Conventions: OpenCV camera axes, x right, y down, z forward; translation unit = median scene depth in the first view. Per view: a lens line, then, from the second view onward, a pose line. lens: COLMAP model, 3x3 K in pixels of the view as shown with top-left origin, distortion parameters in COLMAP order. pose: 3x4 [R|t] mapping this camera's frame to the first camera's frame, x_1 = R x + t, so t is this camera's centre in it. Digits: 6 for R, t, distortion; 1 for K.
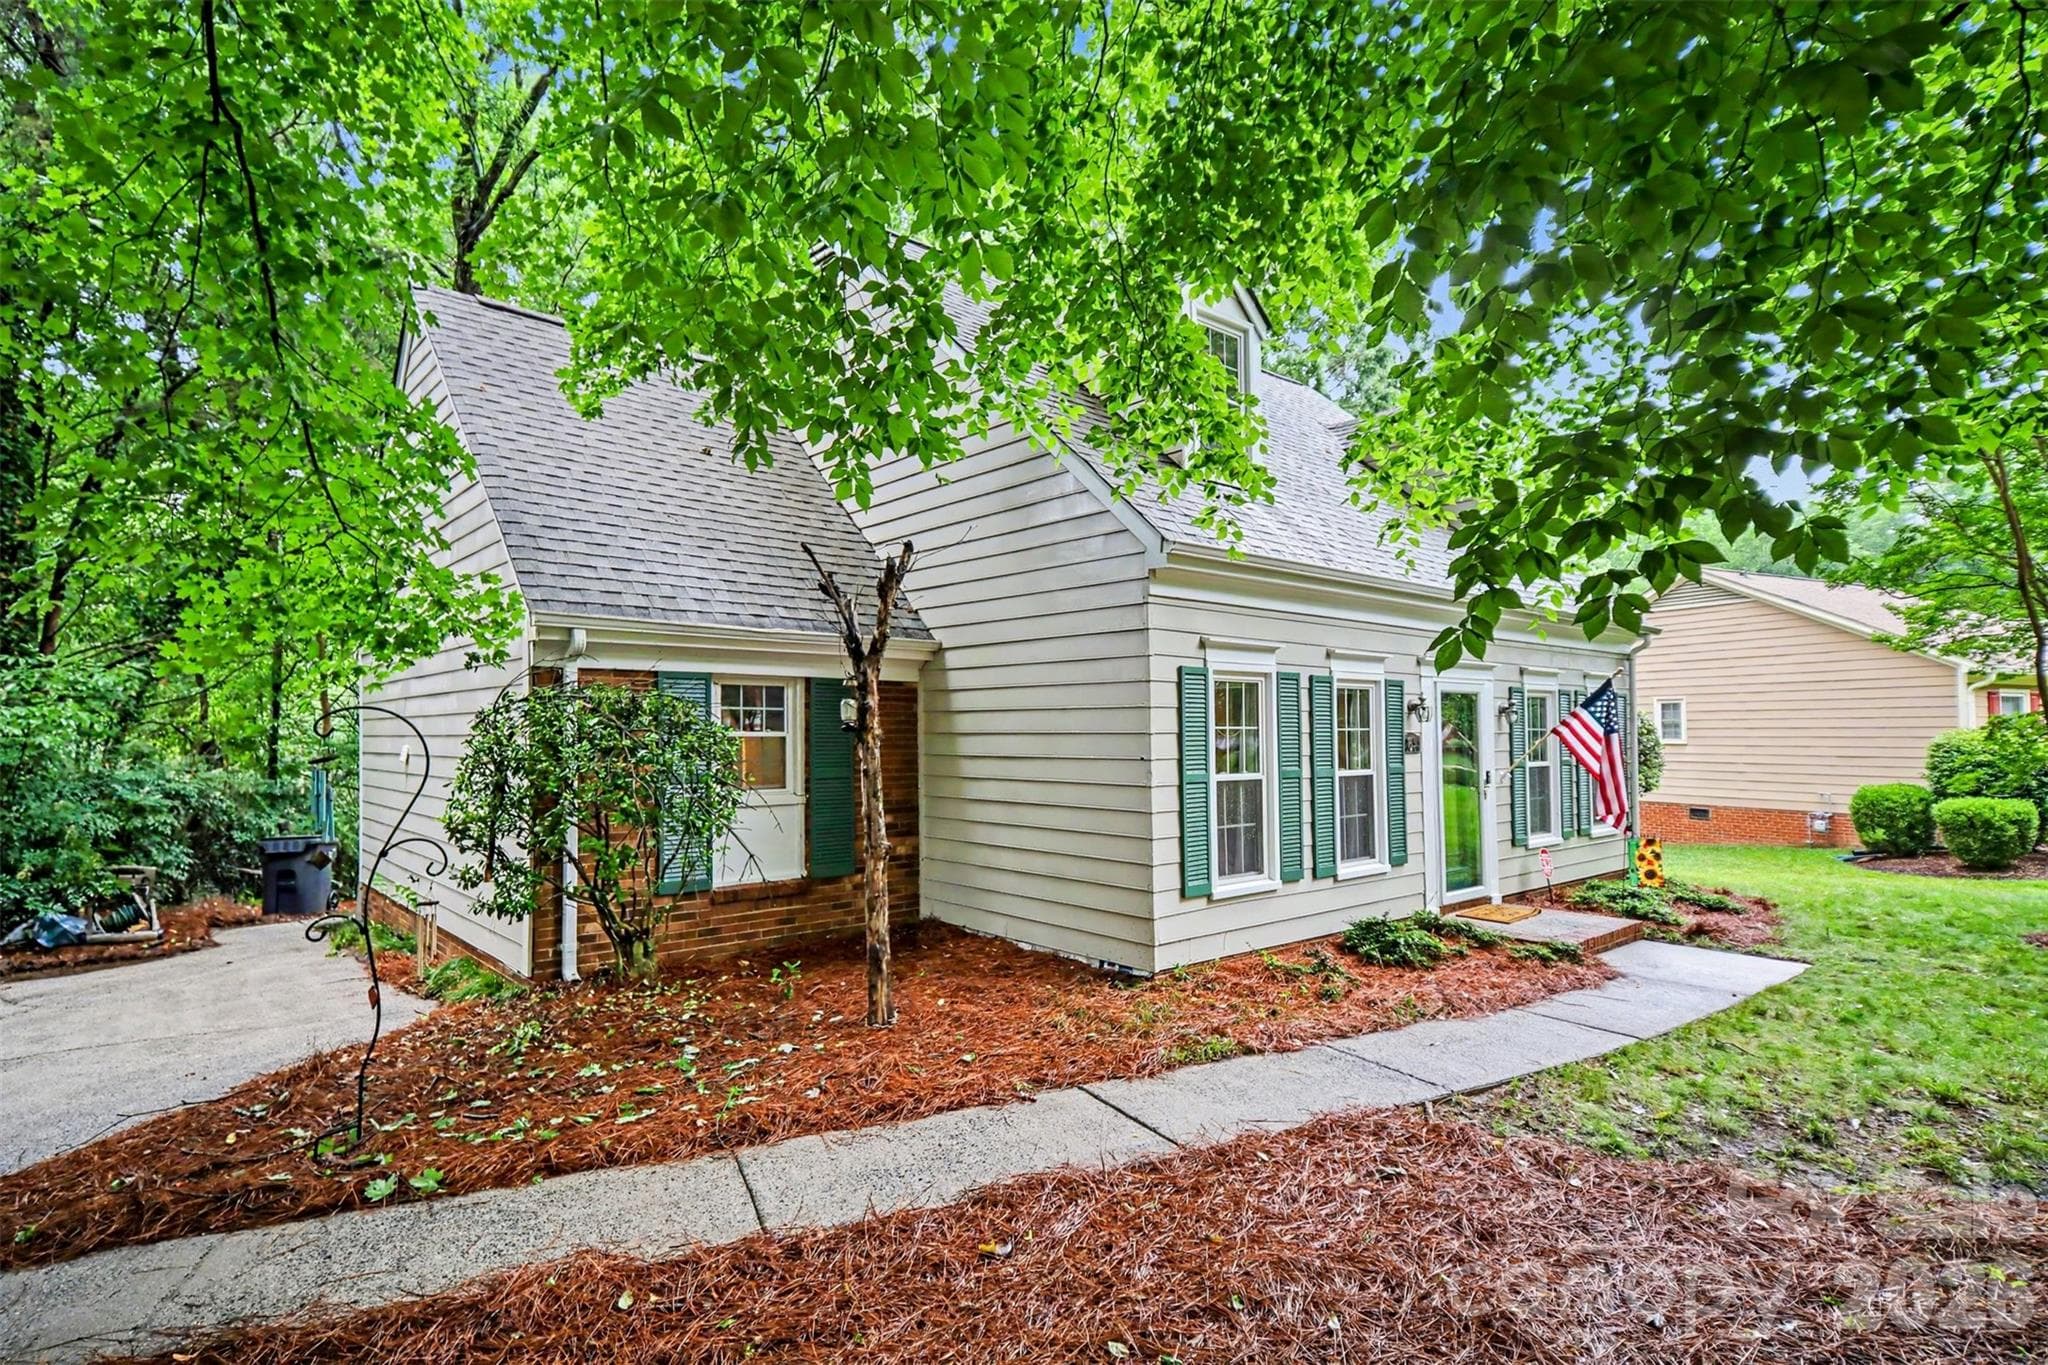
lens RADIAL K [[1040.1, 0, 1010.7], [0, 1040.1, 693.1], [0, 0, 1]] dist [0.006776, 0.000592]
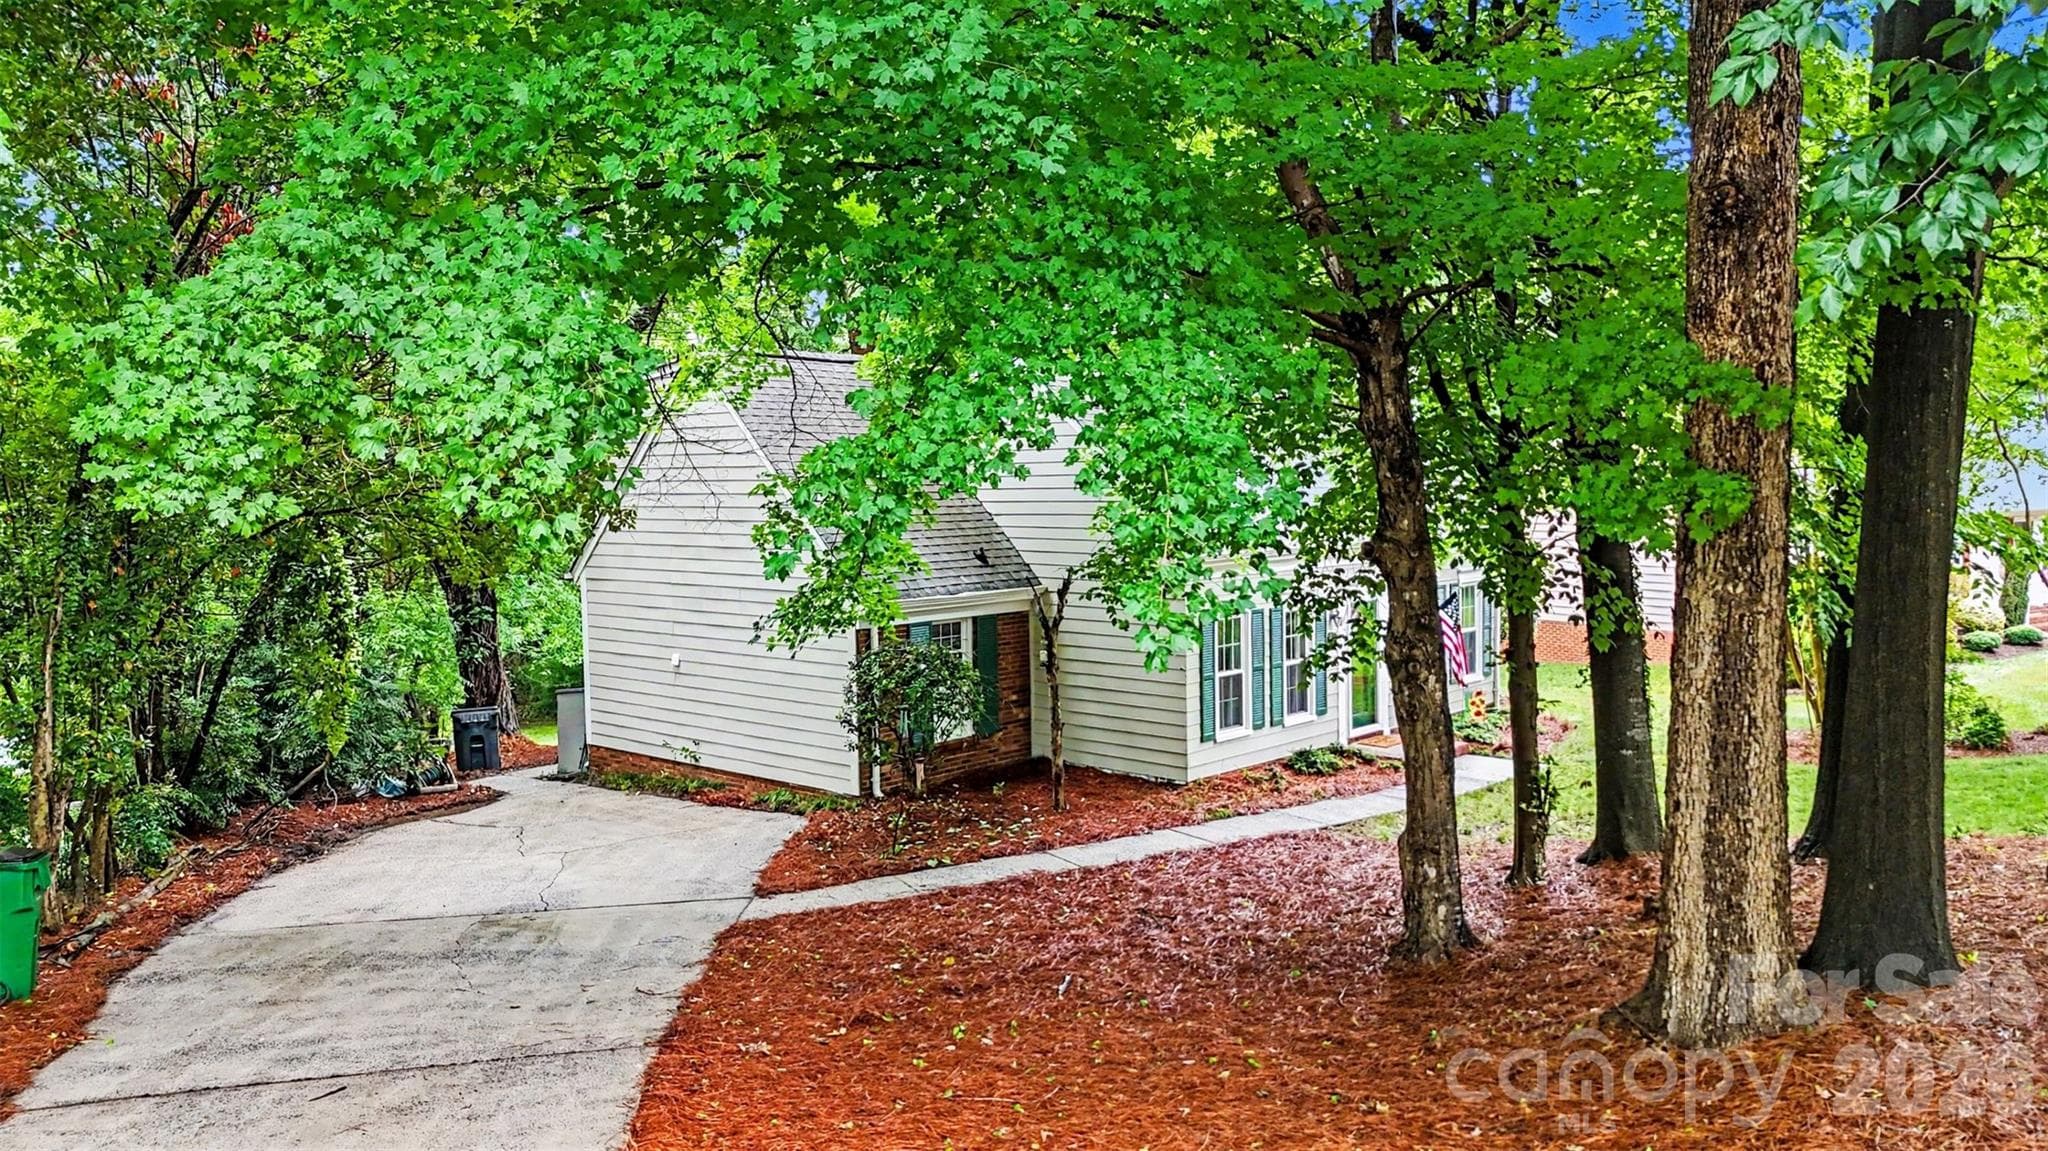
lens RADIAL K [[1558.6, 0, 1028.5], [0, 1558.6, 570.9], [0, 0, 1]] dist [-0.004931, -0.000466]
pose [[0.992013, -0.018455, 0.124778, -0.442889], [0.005636, 0.994736, 0.102319, -0.360691], [-0.126009, -0.100799, 0.986895, -1.534542]]
